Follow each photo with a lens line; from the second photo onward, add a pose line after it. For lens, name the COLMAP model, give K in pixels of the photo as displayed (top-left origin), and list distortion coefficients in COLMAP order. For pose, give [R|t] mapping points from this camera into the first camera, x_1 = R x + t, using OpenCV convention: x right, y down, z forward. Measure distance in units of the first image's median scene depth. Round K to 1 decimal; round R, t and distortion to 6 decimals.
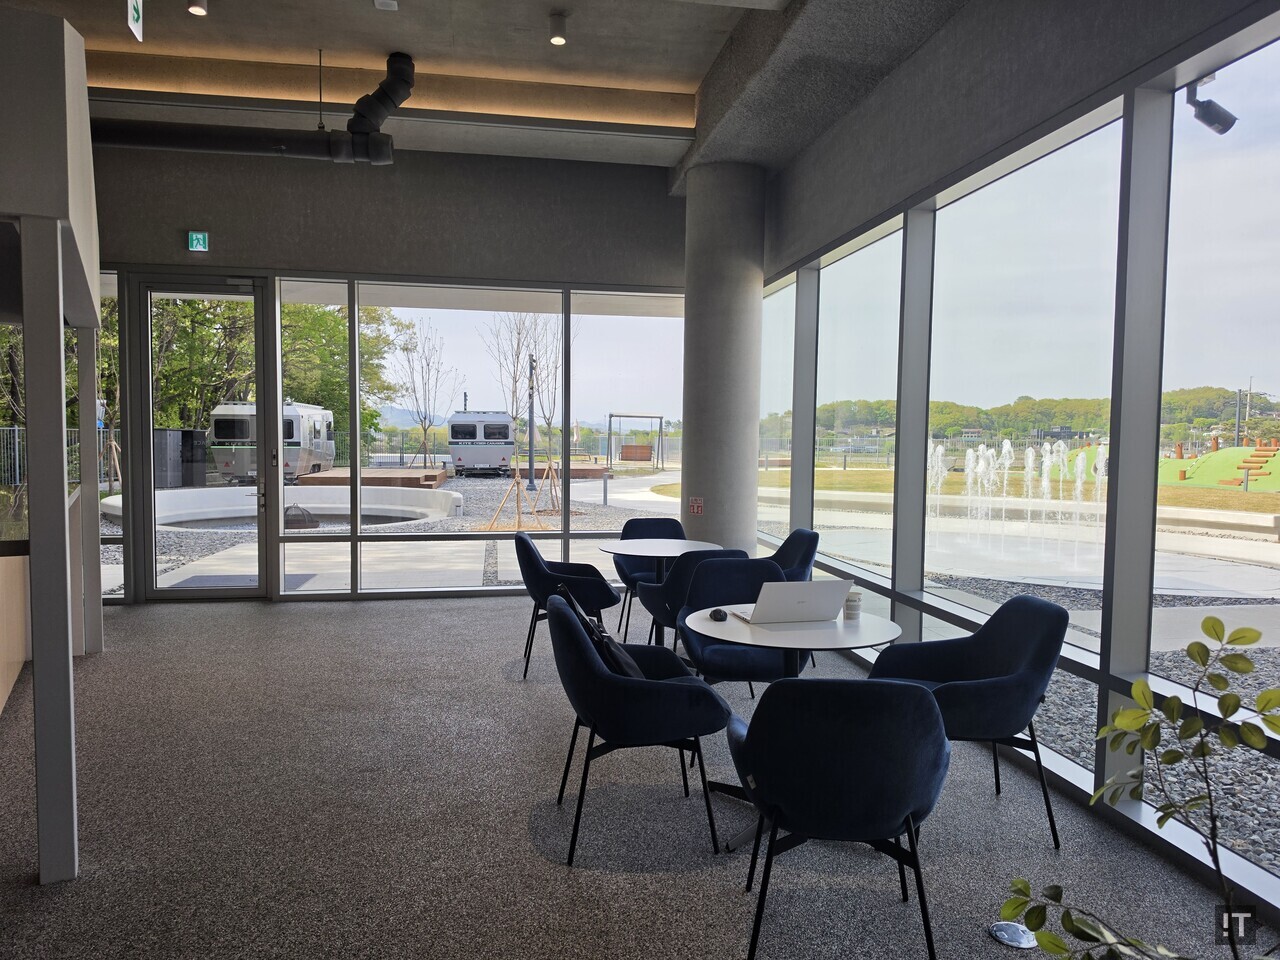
lens RADIAL K [[905.2, 0, 640.0], [0, 905.2, 480.0], [0, 0, 1]] dist [0.003302, 0.000628]
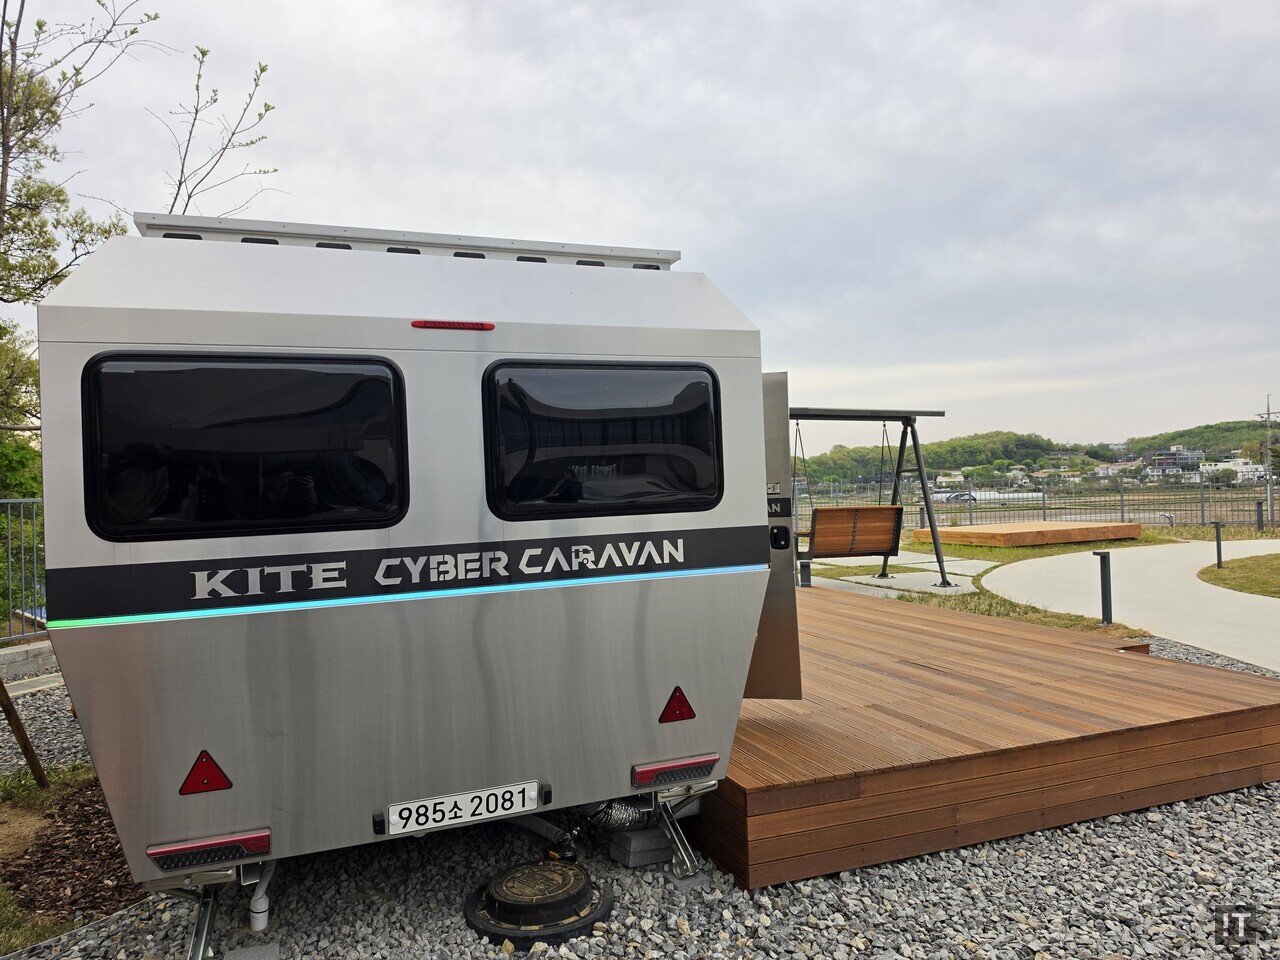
lens RADIAL K [[905.2, 0, 640.0], [0, 905.2, 480.0], [0, 0, 1]] dist [0.003302, 0.000628]
pose [[0.982410, -0.037107, 0.183010, -0.173239], [0.048683, 0.997060, -0.059170, -0.042924], [-0.180277, 0.067039, 0.981329, 0.903638]]
